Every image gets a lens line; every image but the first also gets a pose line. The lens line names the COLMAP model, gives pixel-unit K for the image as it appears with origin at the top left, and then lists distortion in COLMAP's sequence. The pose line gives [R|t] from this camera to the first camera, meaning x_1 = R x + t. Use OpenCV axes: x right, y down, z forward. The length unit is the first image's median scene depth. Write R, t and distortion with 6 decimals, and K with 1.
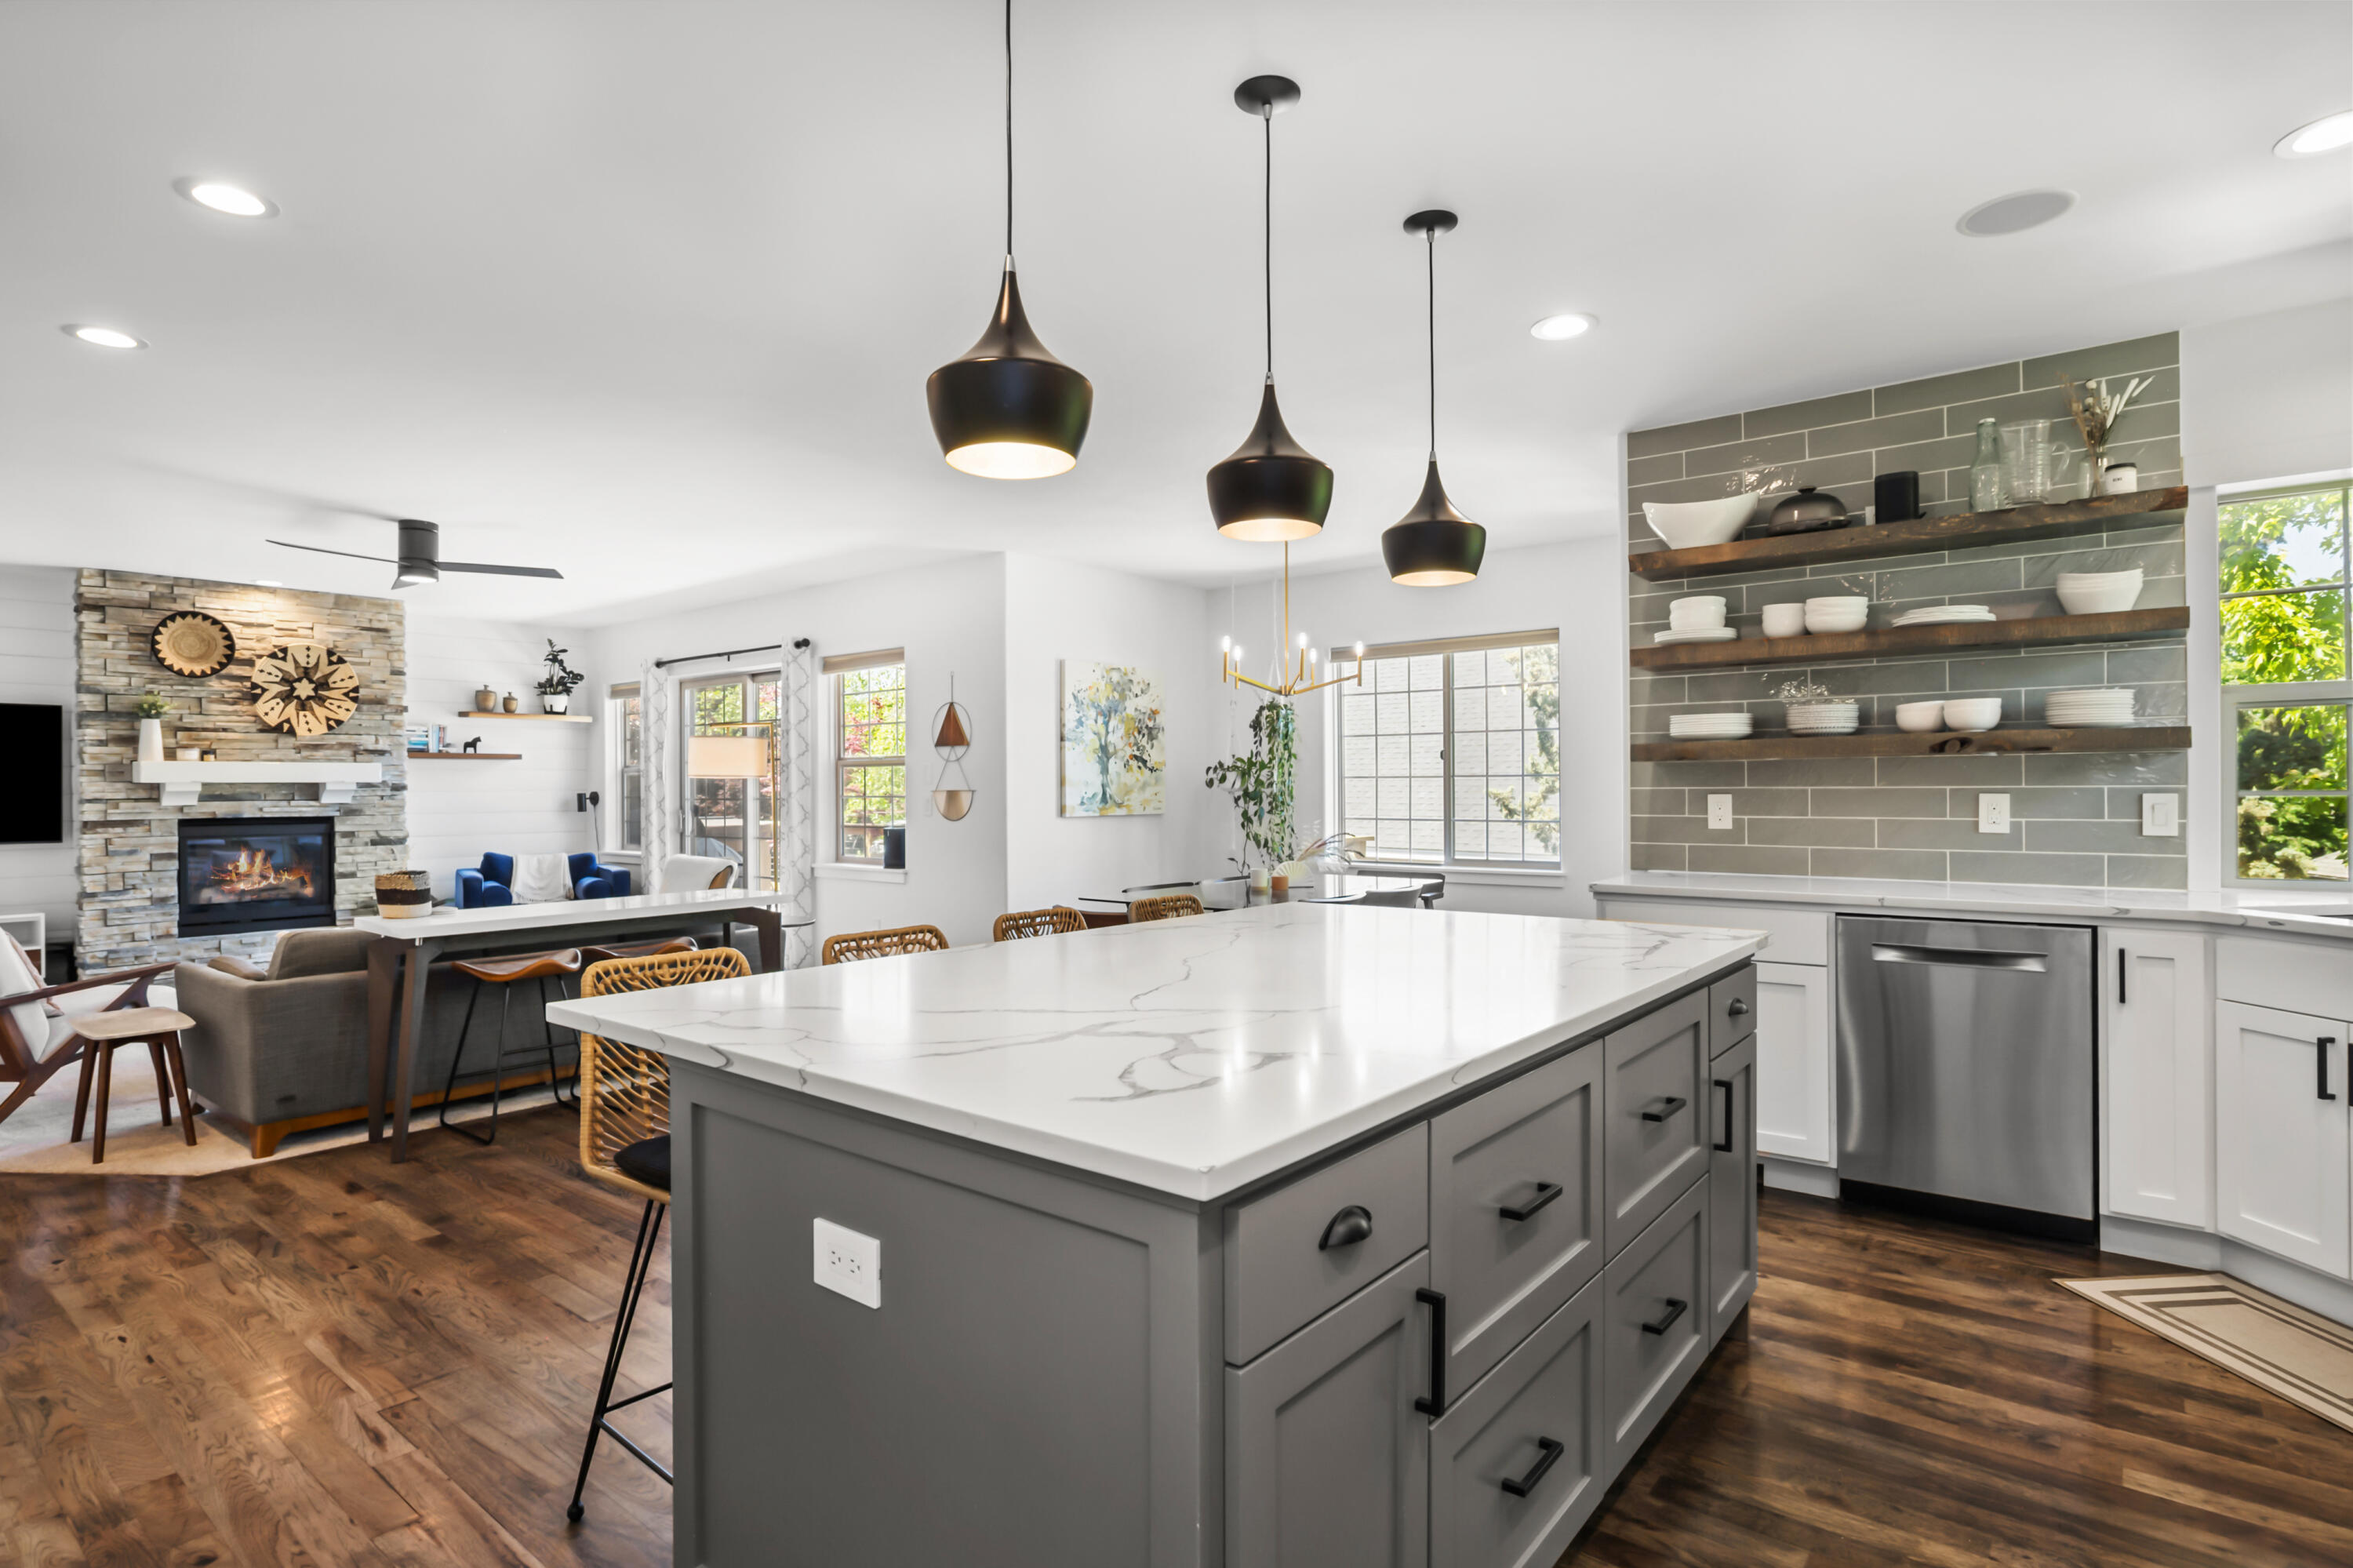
lens RADIAL K [[1189.3, 0, 1178.7], [0, 1189.3, 784.0], [0, 0, 1]] dist [-0.021105, 0.011044]
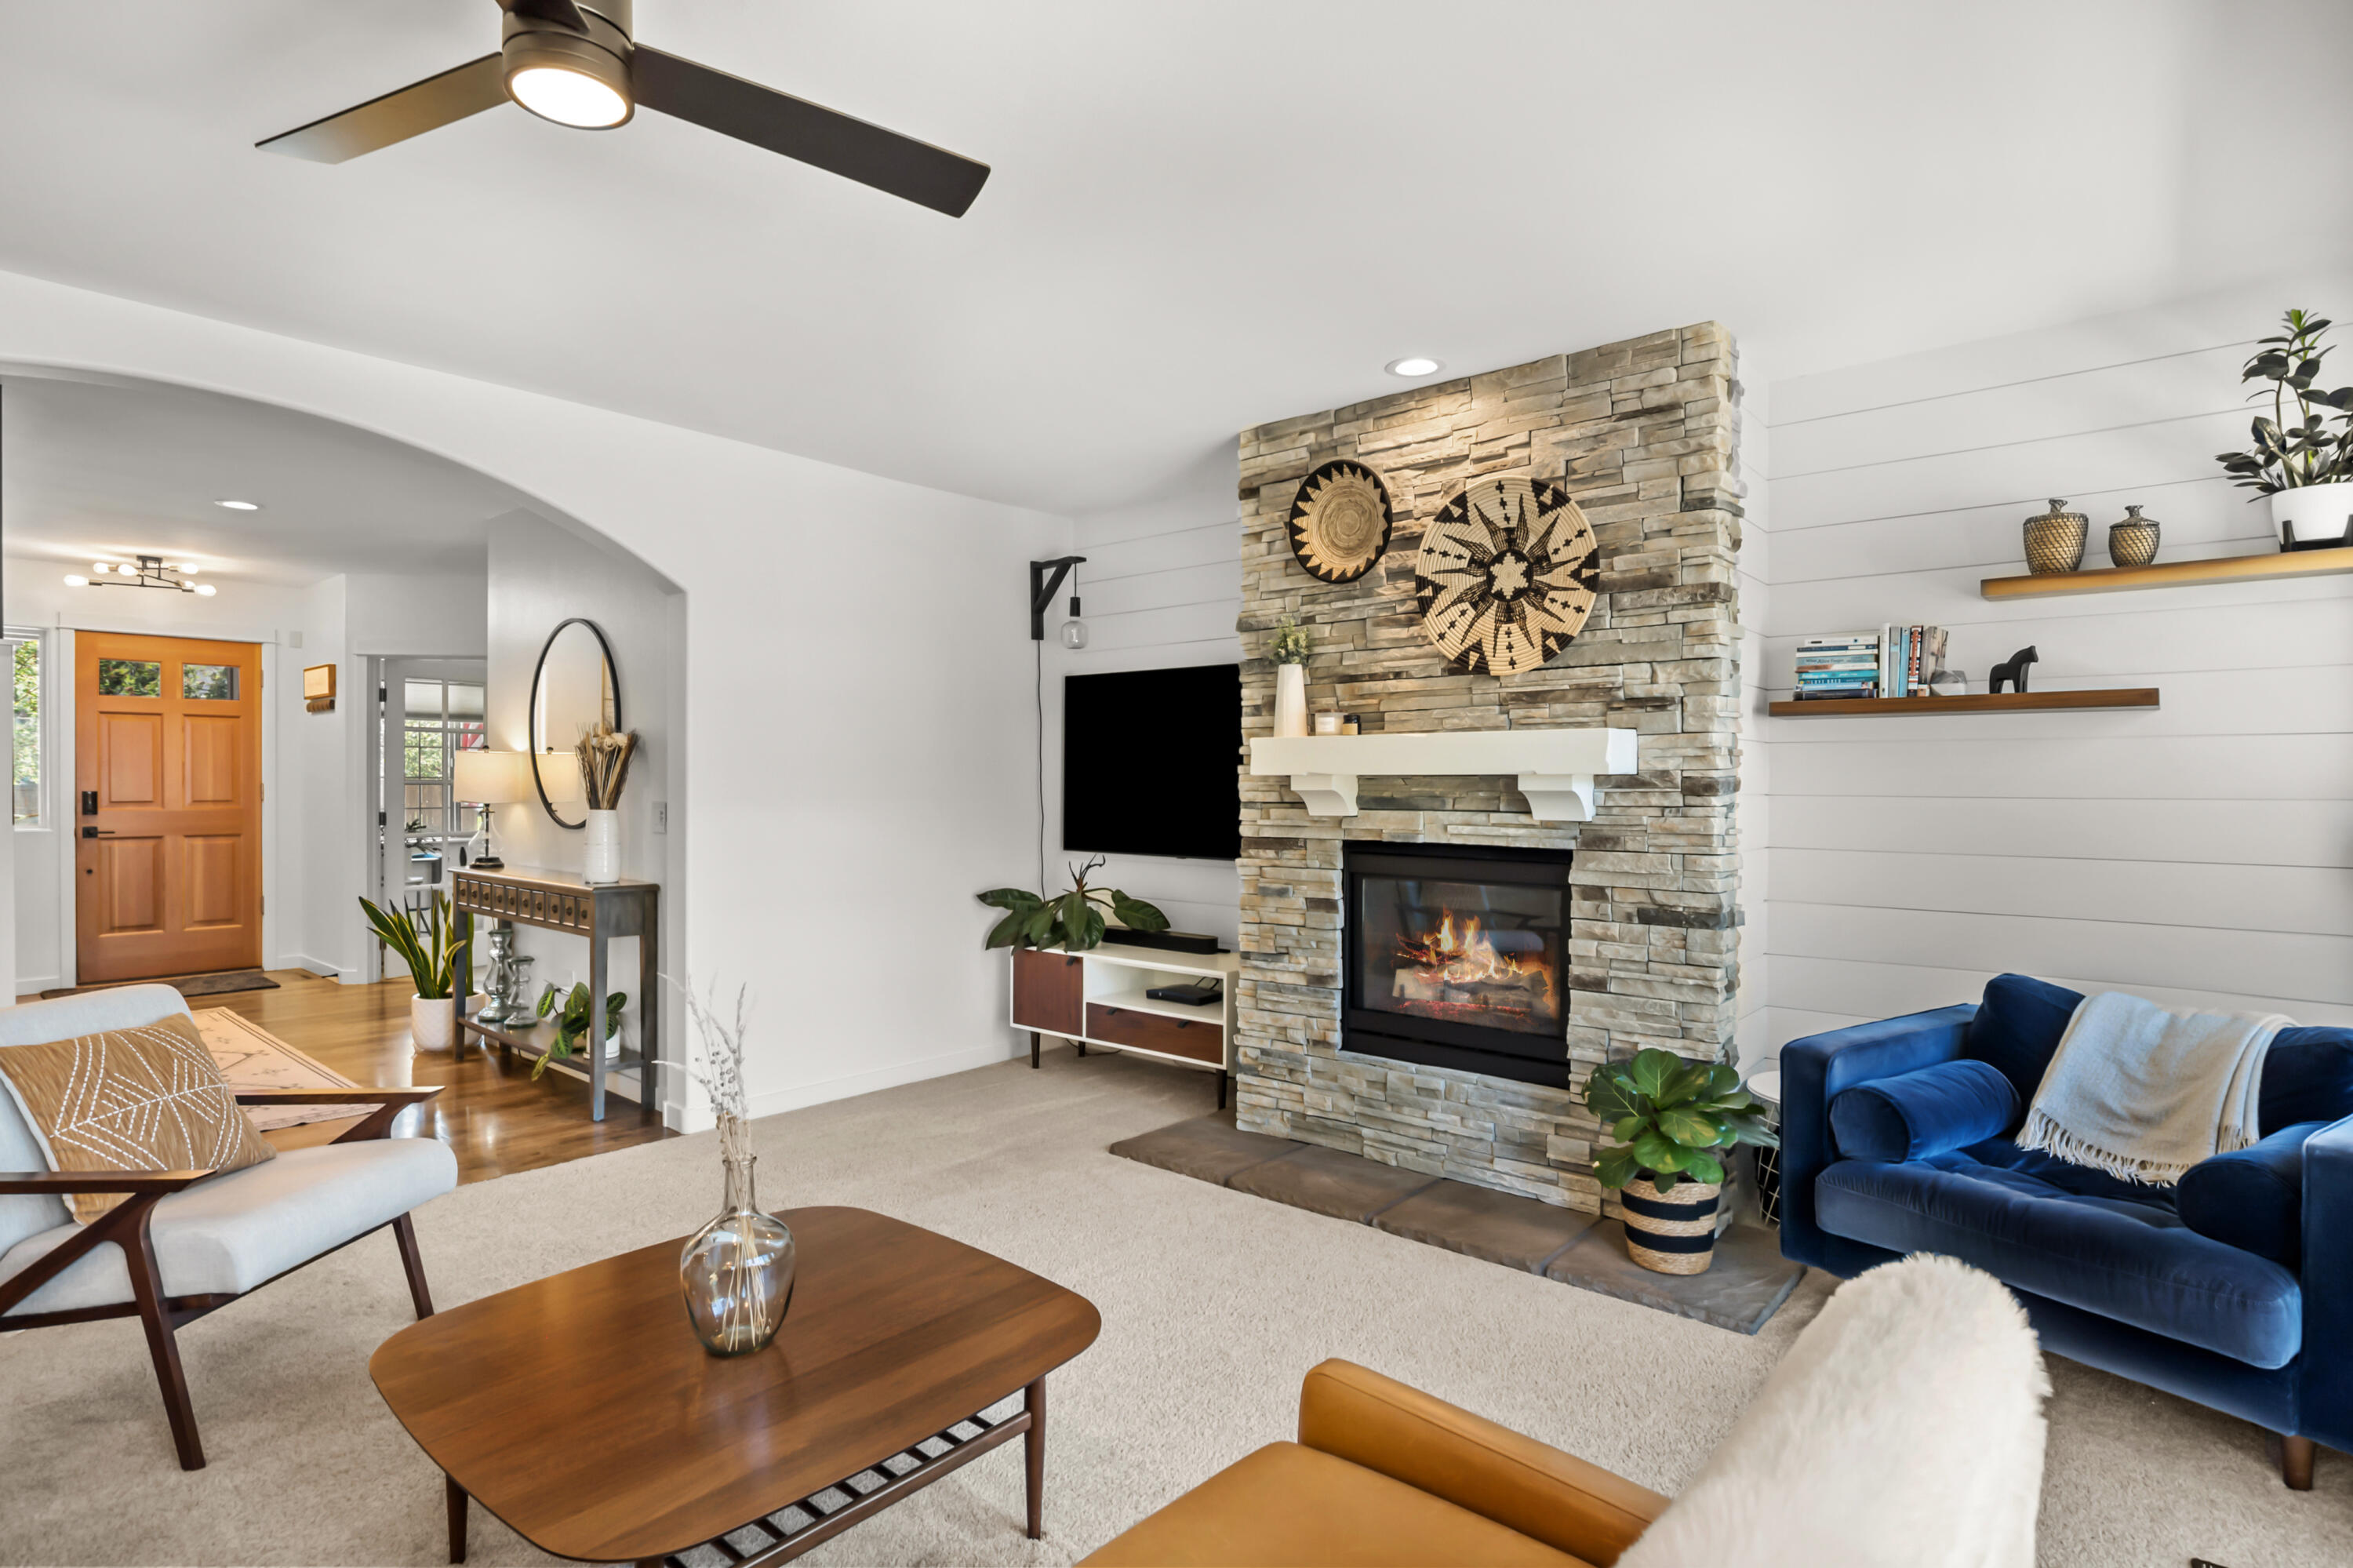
lens RADIAL K [[1189.3, 0, 1178.7], [0, 1189.3, 784.0], [0, 0, 1]] dist [-0.021105, 0.011044]
pose [[-0.028481, 0.008983, -0.999554, -0.289656], [-0.000404, 0.999959, 0.008998, -0.001984], [0.999594, 0.000660, -0.028476, 0.966760]]
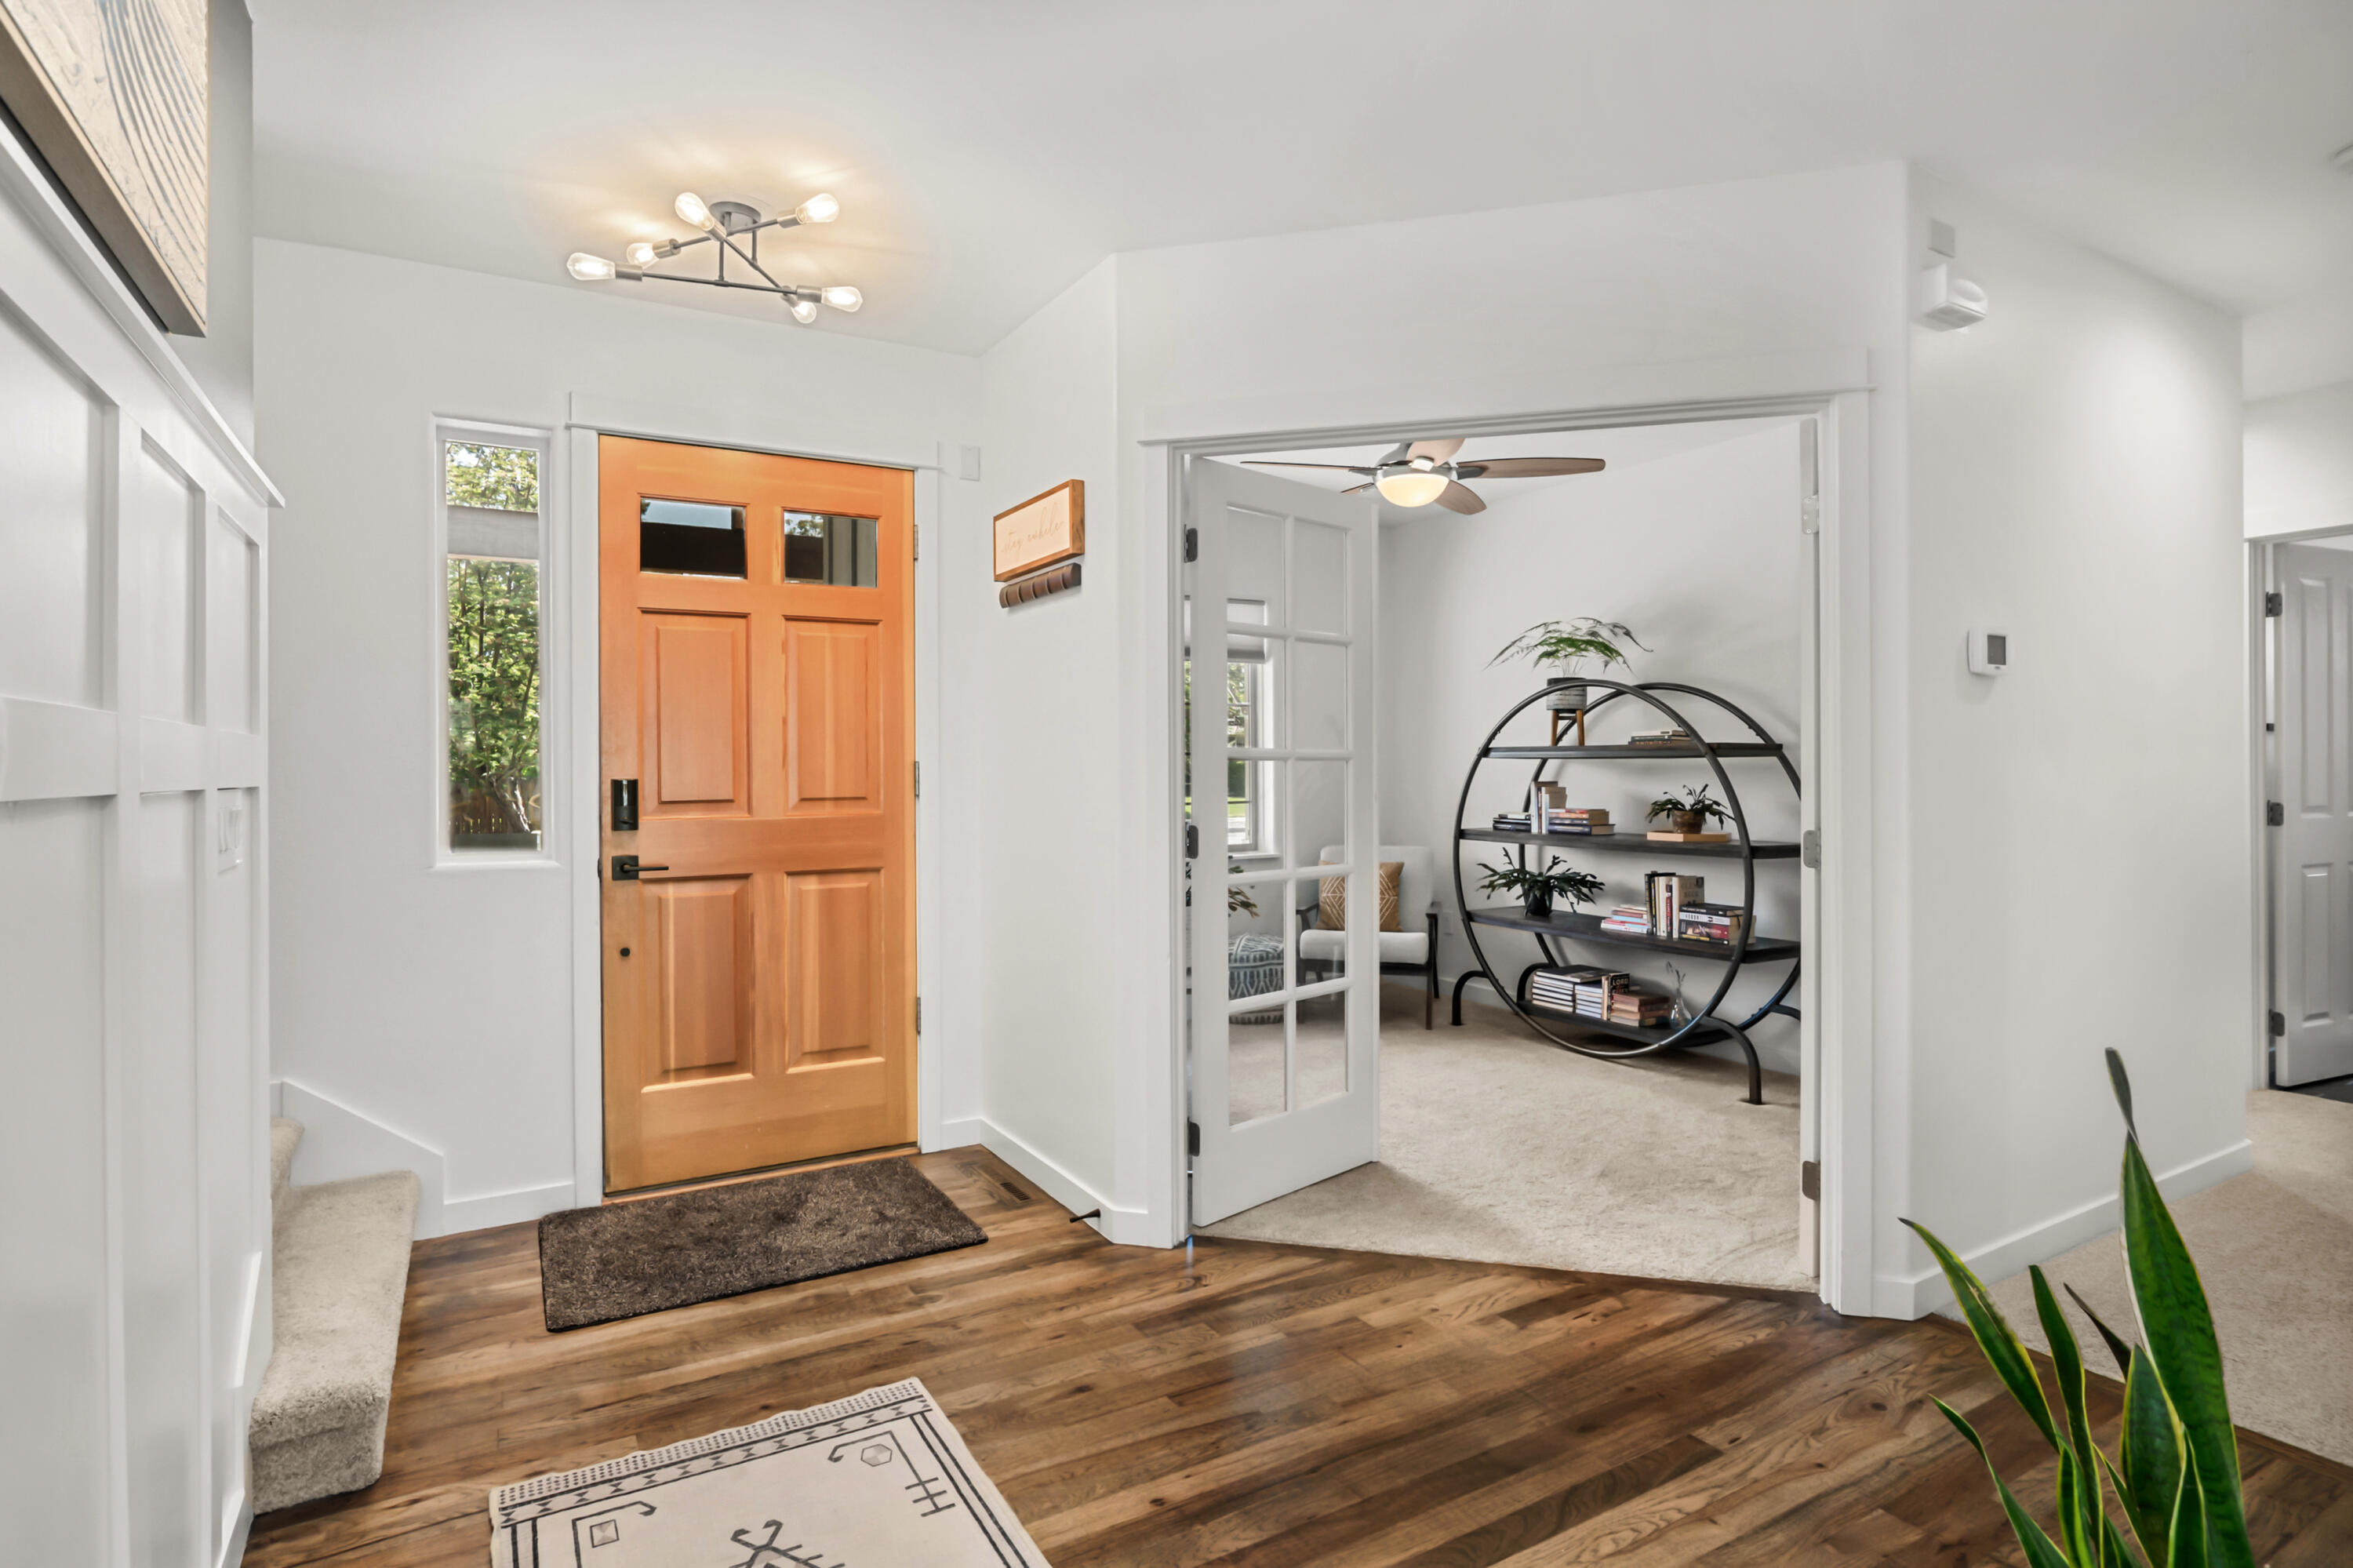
lens RADIAL K [[1219.2, 0, 1177.5], [0, 1219.2, 766.6], [0, 0, 1]] dist [-0.019831, 0.000317]
pose [[-0.359499, 0.008252, -0.933109, -0.900298], [0.008635, 0.999948, 0.005516, 0.007773], [0.933105, -0.006075, -0.359552, 0.383812]]
